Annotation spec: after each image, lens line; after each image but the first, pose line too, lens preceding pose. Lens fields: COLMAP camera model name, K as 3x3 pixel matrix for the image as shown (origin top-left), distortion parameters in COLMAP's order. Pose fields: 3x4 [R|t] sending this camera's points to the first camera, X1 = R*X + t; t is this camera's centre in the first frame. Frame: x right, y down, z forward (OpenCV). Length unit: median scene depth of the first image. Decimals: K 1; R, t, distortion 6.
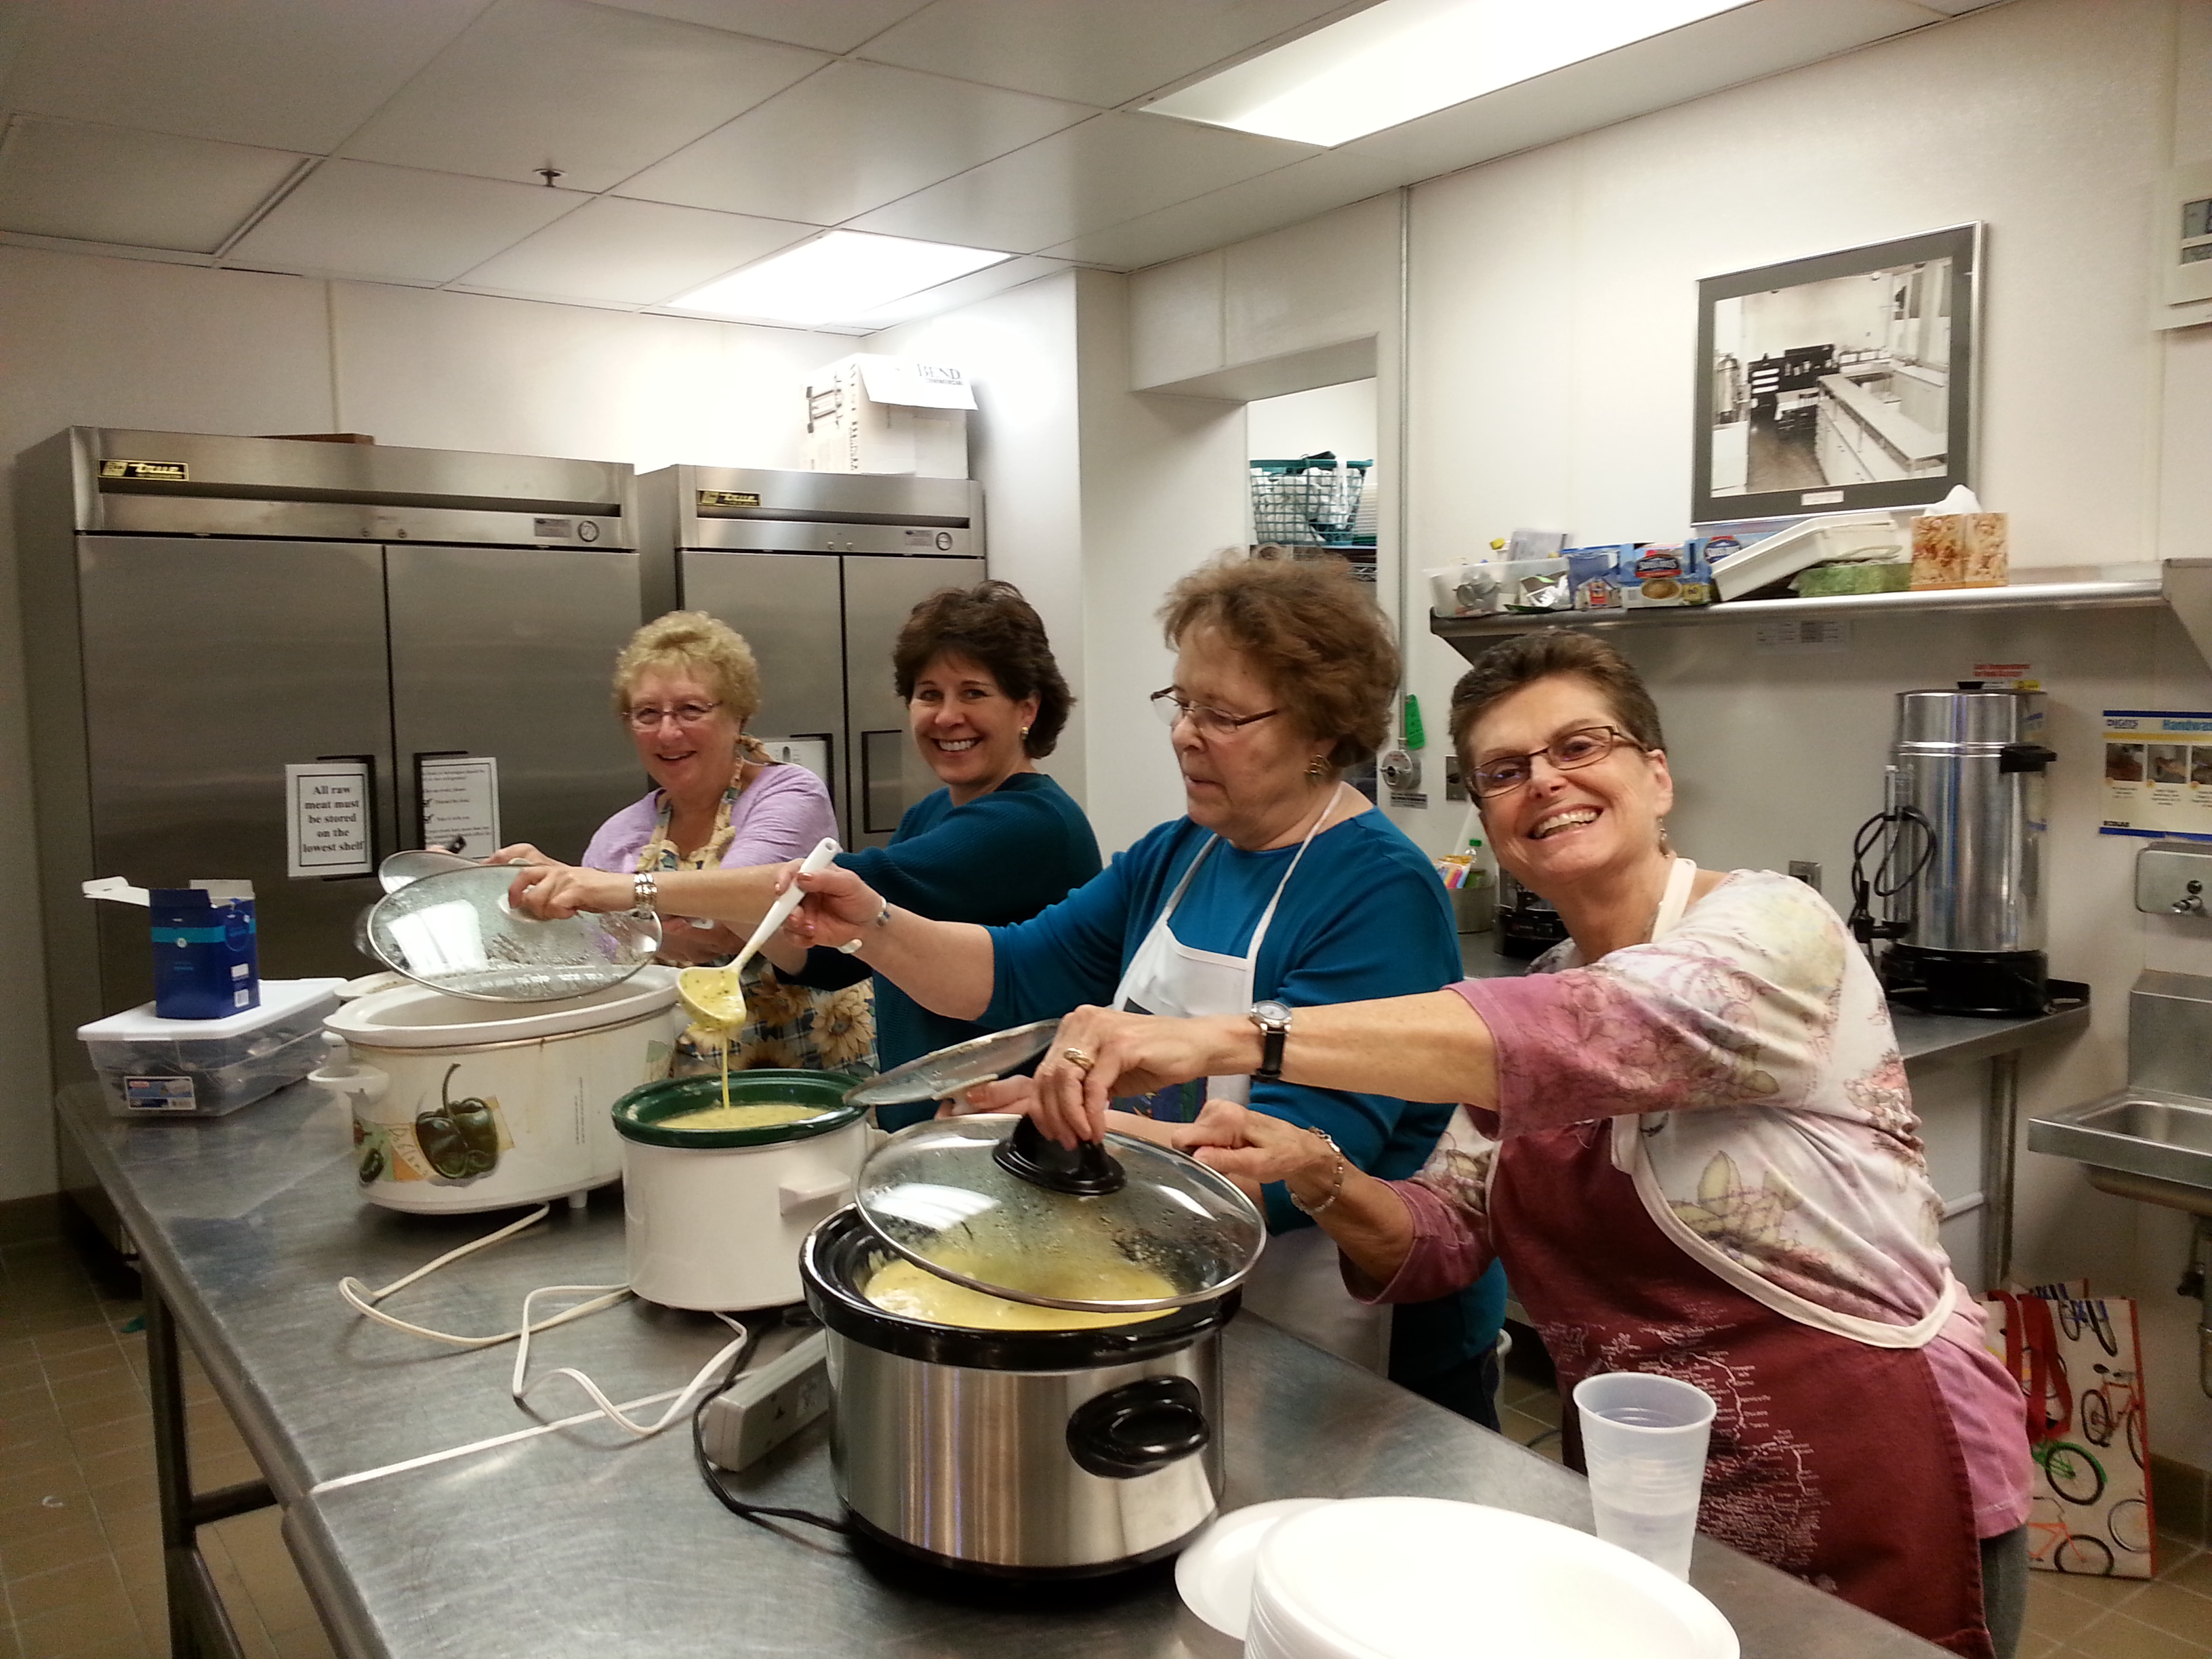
lens RADIAL K [[1811.9, 0, 1103.4], [0, 1811.9, 822.3], [0, 0, 1]] dist [0.106650, -0.180470]
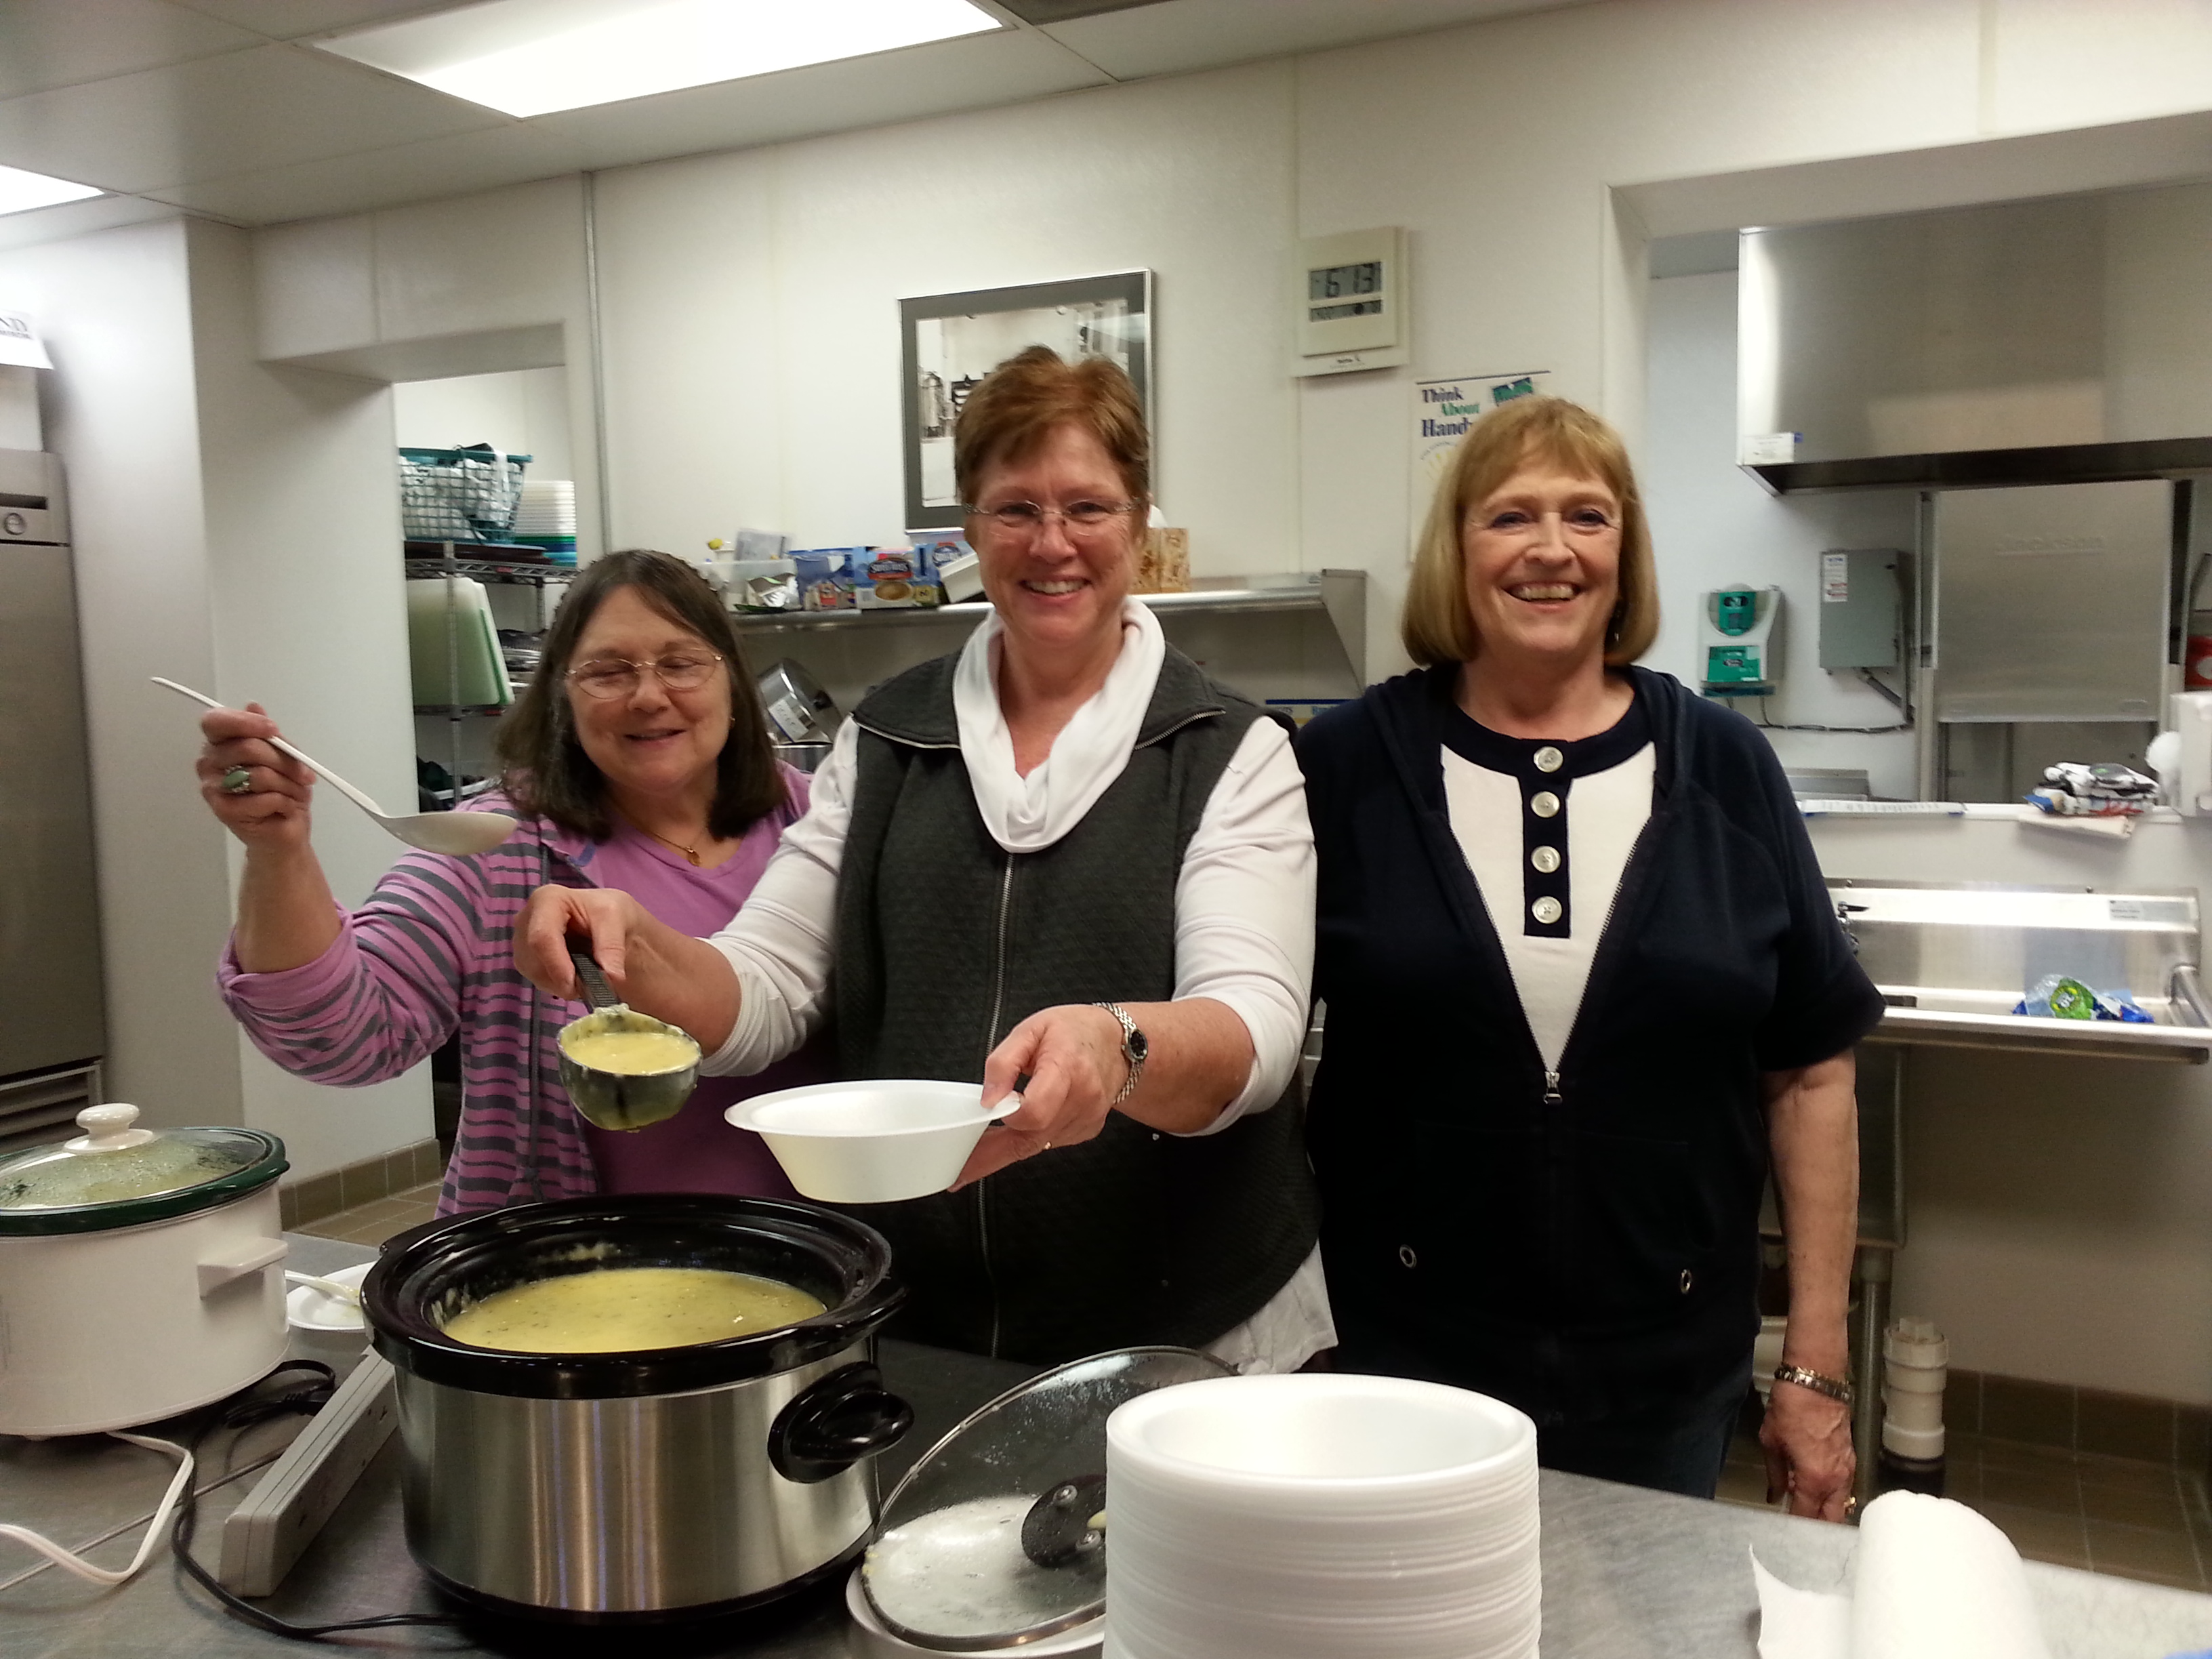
lens RADIAL K [[1811.9, 0, 1103.4], [0, 1811.9, 822.3], [0, 0, 1]] dist [0.106650, -0.180470]
pose [[0.870710, -0.045023, 0.489732, -0.099734], [0.050963, 0.998700, 0.001206, 0.009410], [-0.489150, 0.023908, 0.871872, 0.033438]]
